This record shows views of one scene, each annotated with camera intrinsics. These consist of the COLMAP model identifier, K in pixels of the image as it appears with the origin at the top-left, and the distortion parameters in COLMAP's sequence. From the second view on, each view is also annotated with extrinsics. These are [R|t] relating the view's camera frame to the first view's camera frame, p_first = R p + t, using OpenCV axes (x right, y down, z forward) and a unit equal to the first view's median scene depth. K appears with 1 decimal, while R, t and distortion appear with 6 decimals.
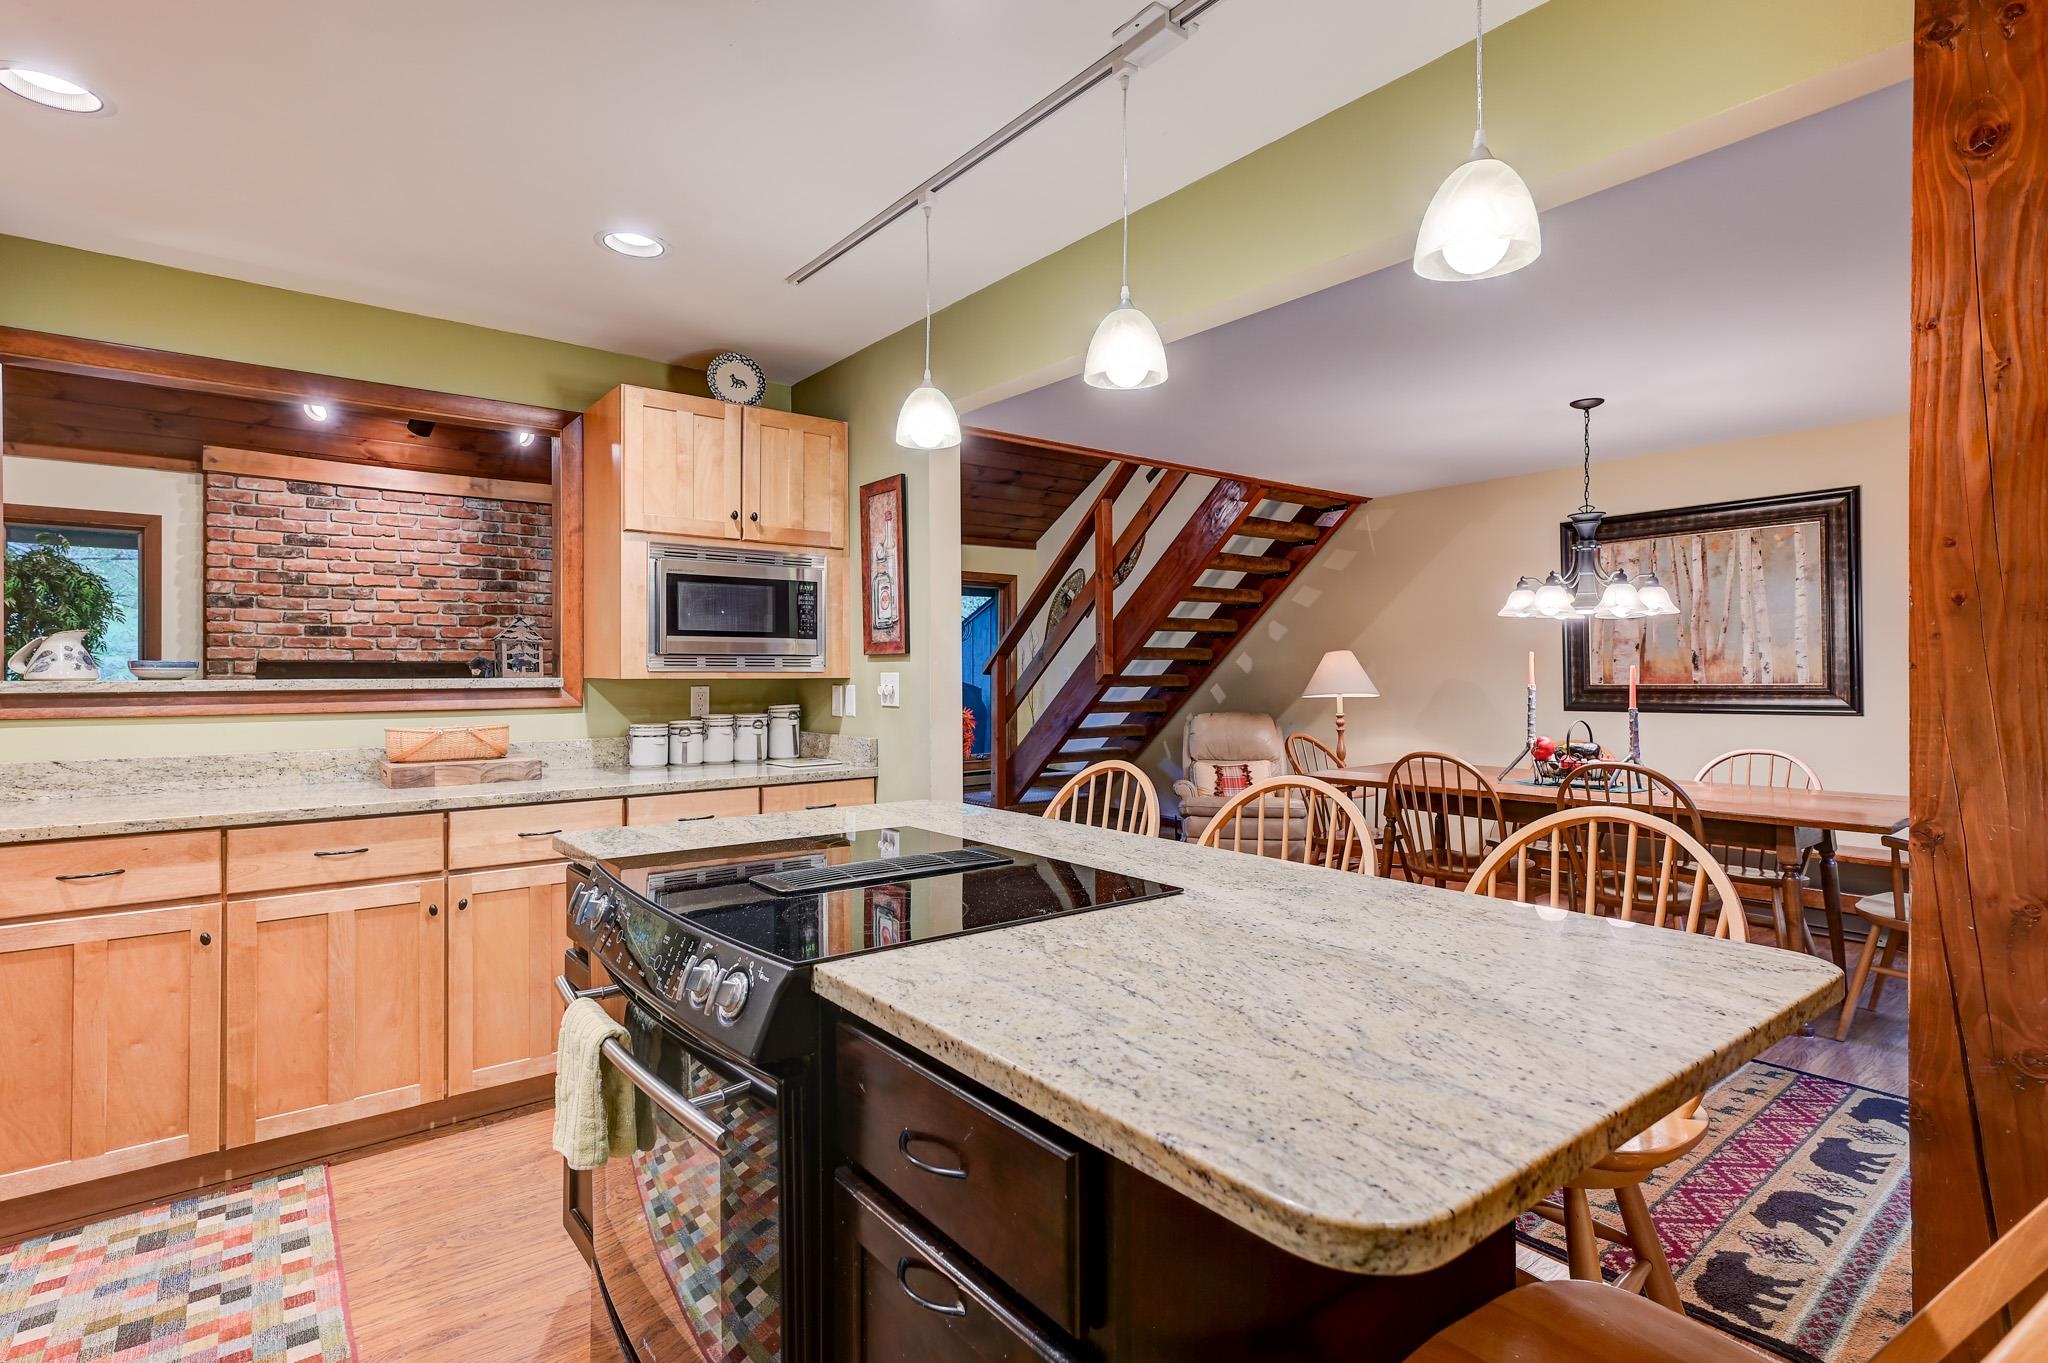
lens RADIAL K [[1011.1, 0, 1024.0], [0, 1011.1, 672.2], [0, 0, 1]] dist [0.014203, 0.000743]
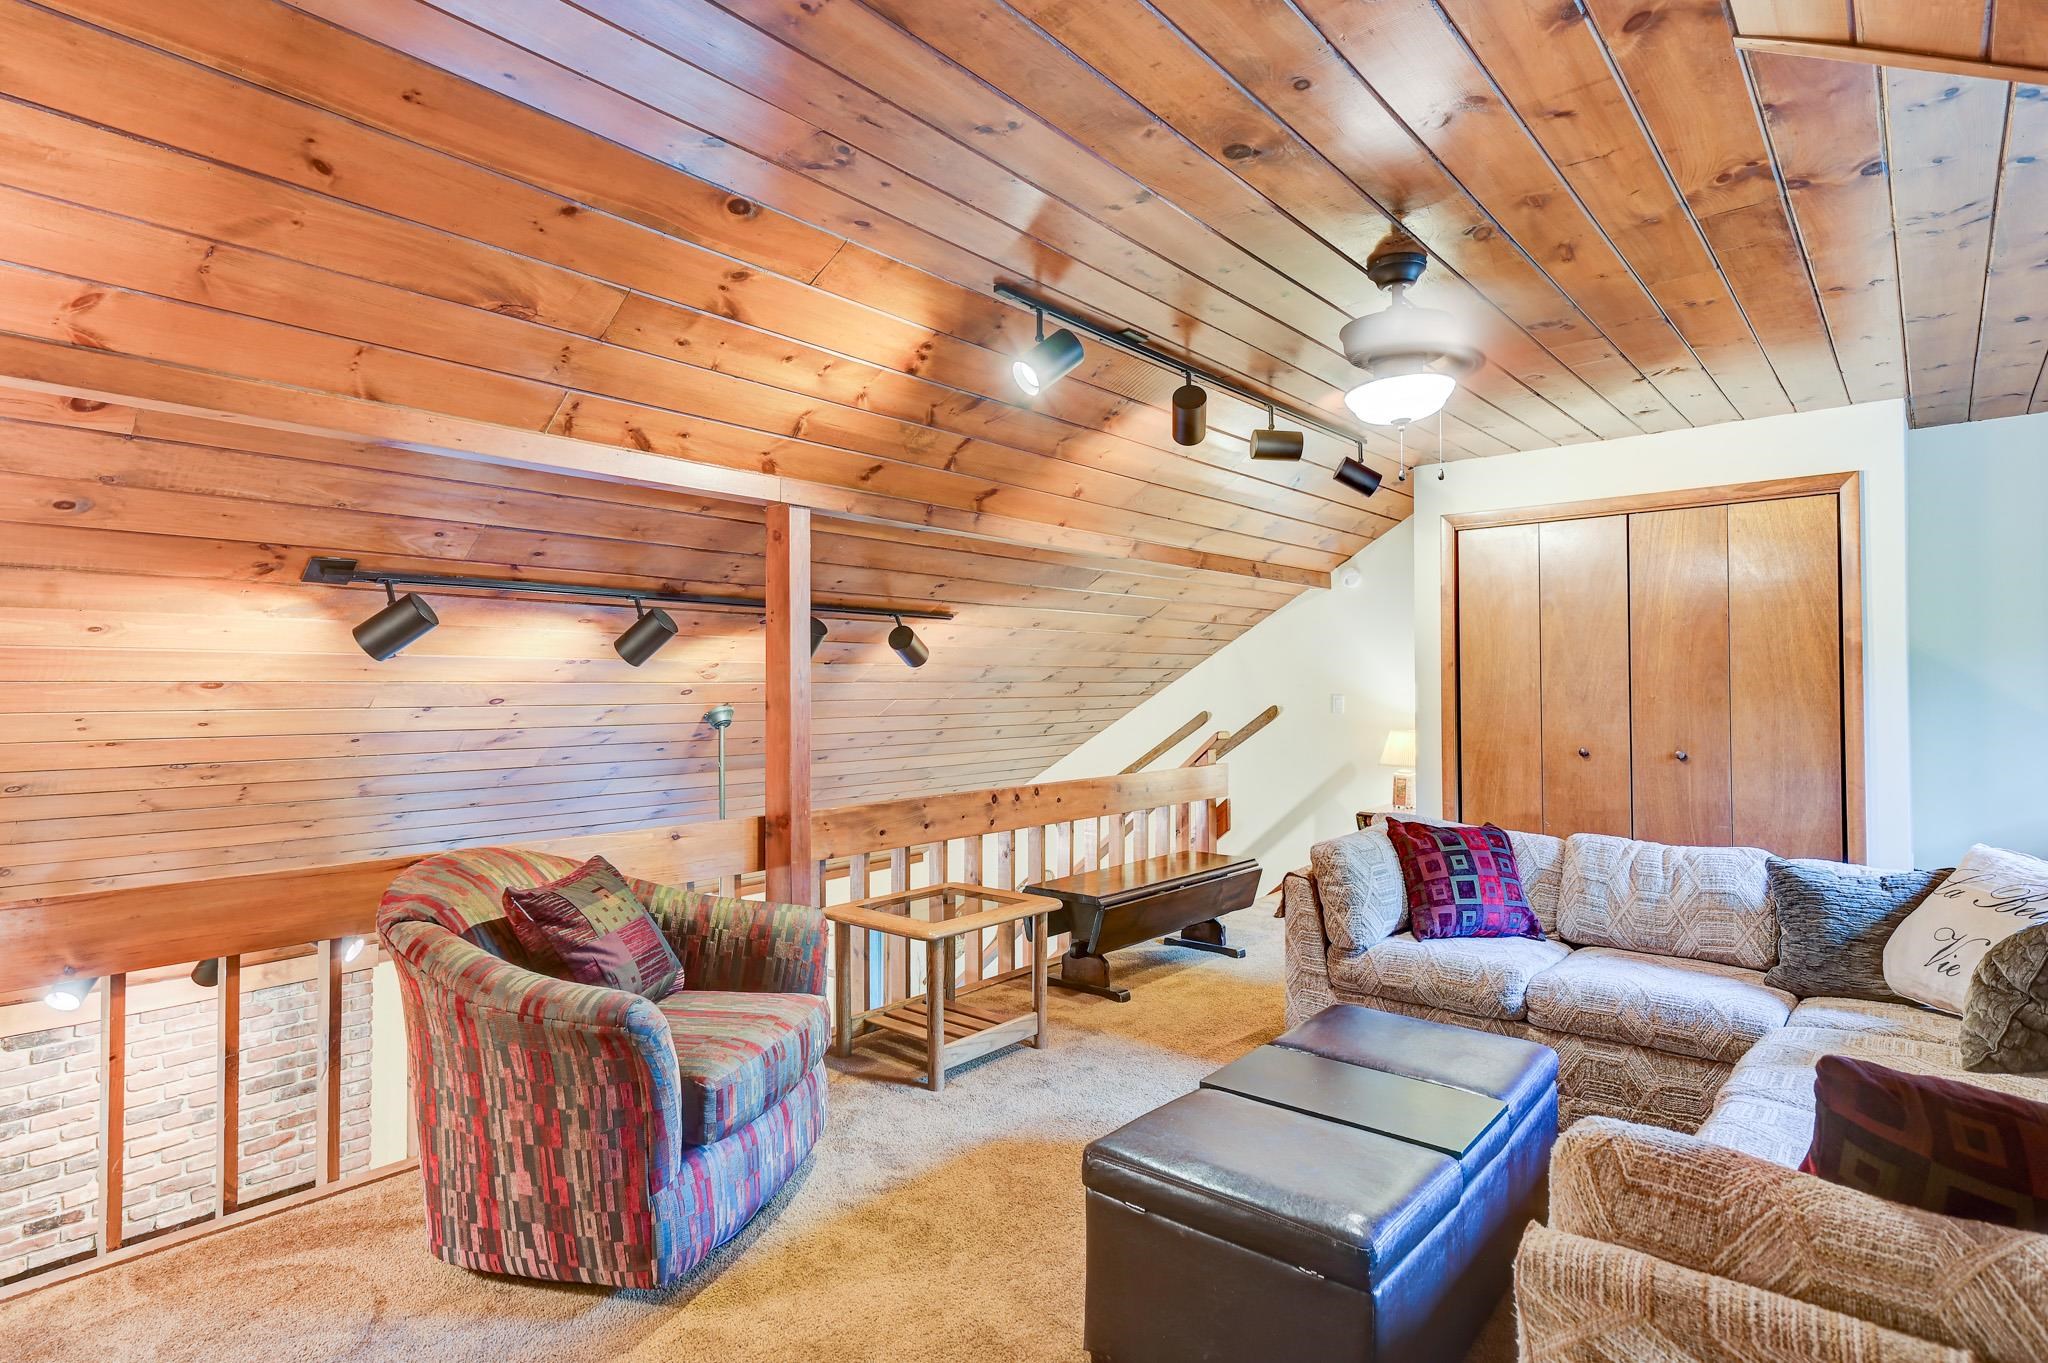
lens RADIAL K [[1060.0, 0, 1026.2], [0, 1060.0, 675.2], [0, 0, 1]] dist [0.015583, 0.000218]
pose [[0.979511, -0.000613, 0.201389, -0.233476], [0.002958, 0.999931, -0.011342, -0.737376], [-0.201368, 0.011705, 0.979446, 0.105949]]
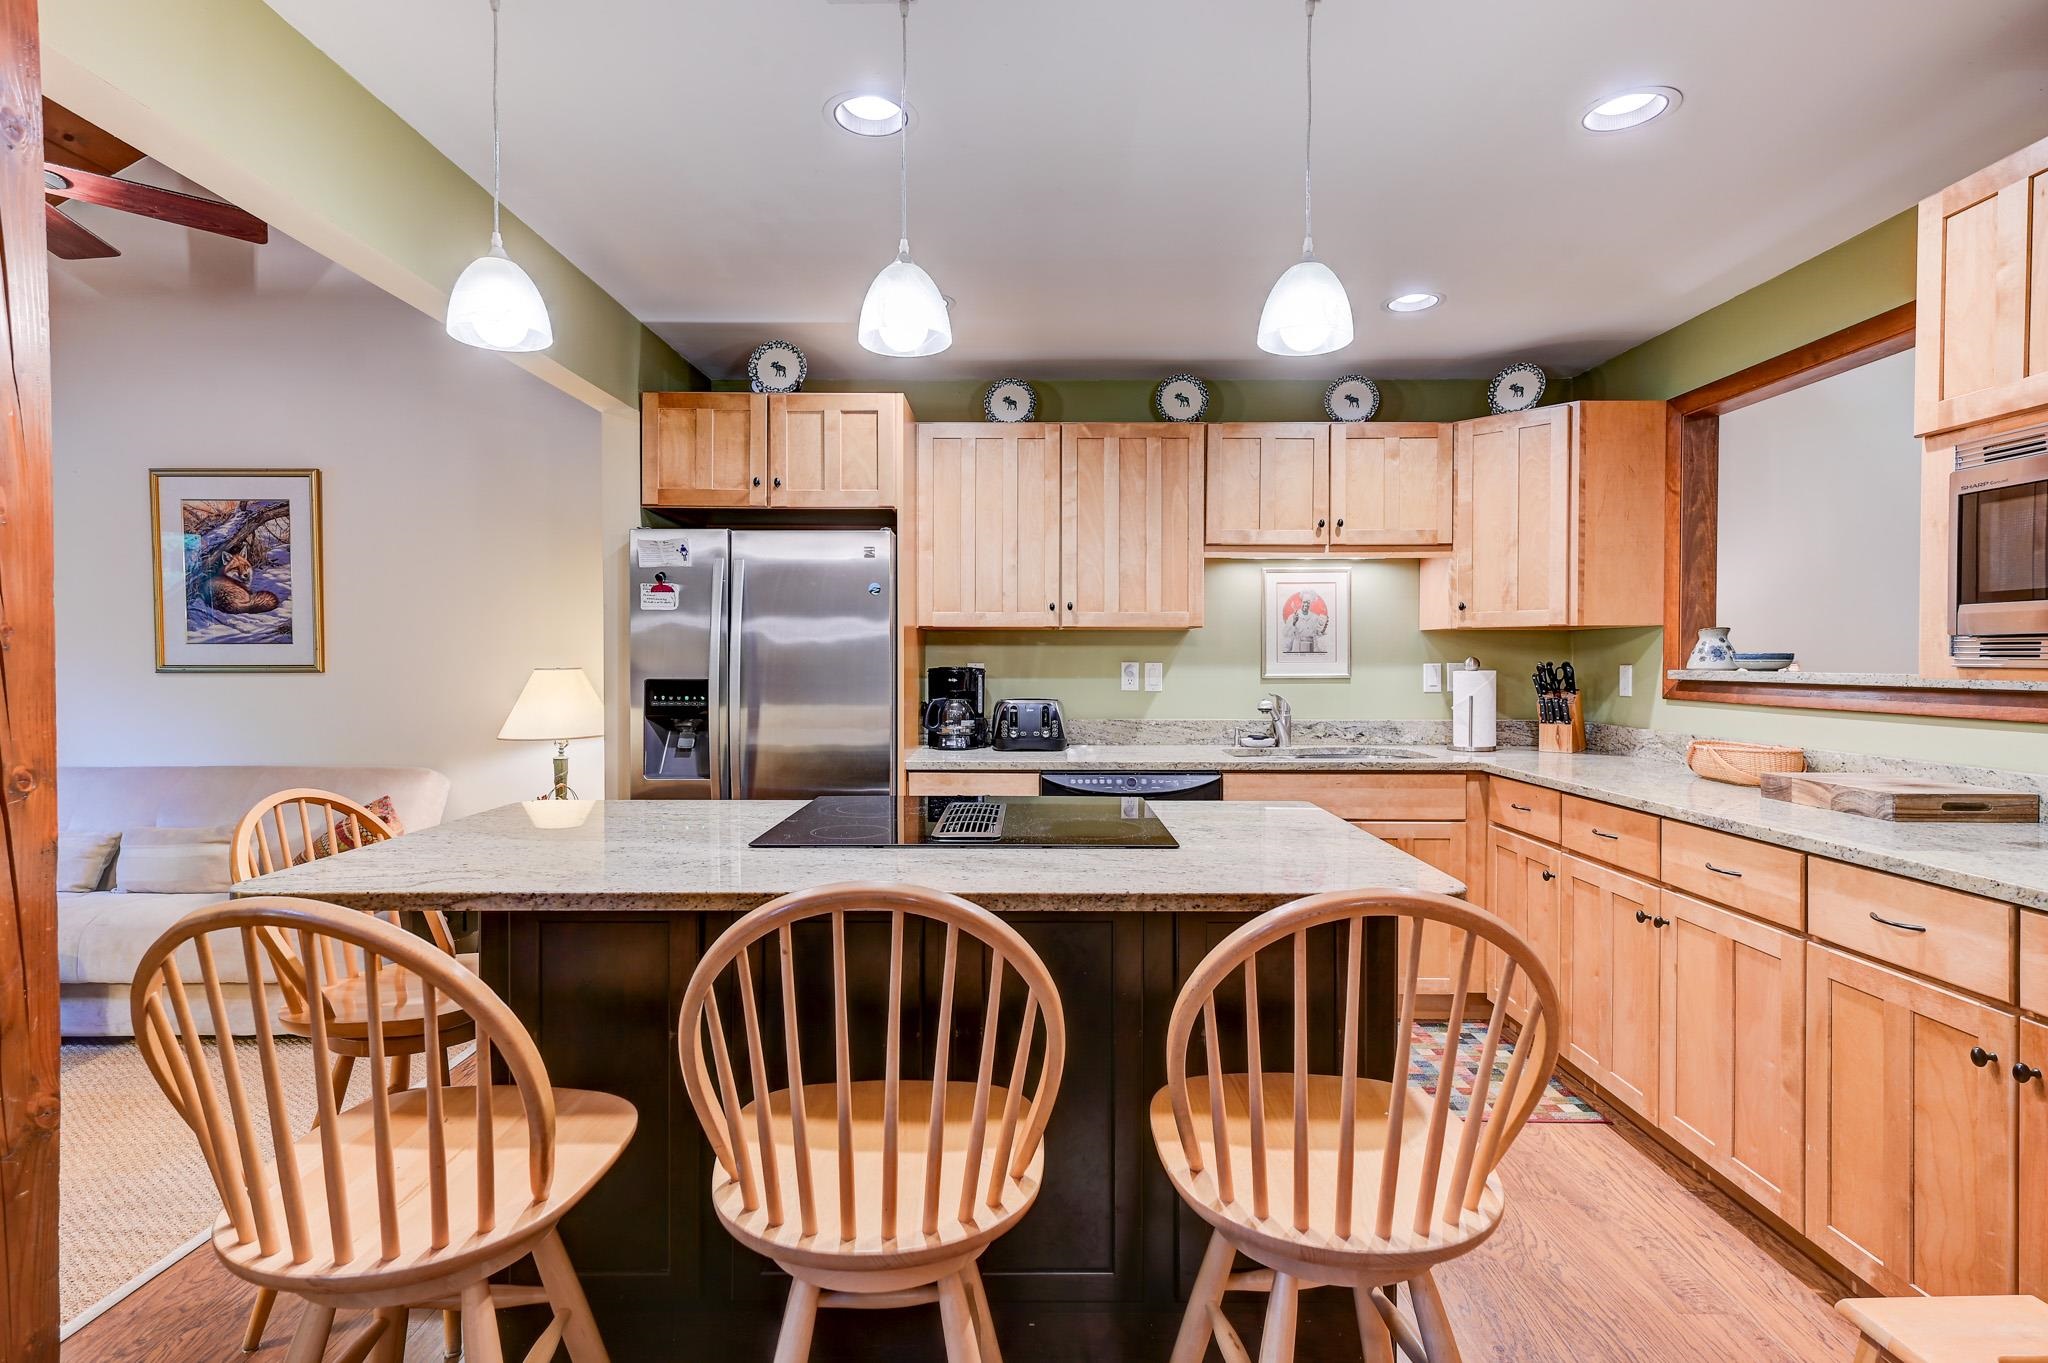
lens RADIAL K [[997.0, 0, 1026.2], [0, 997.0, 673.4], [0, 0, 1]] dist [0.010333, 0.000049]
pose [[-0.619060, 0.013544, -0.785227, 0.377133], [0.000007, 0.999851, 0.017241, -0.006375], [0.785344, 0.010668, -0.618968, 0.847015]]
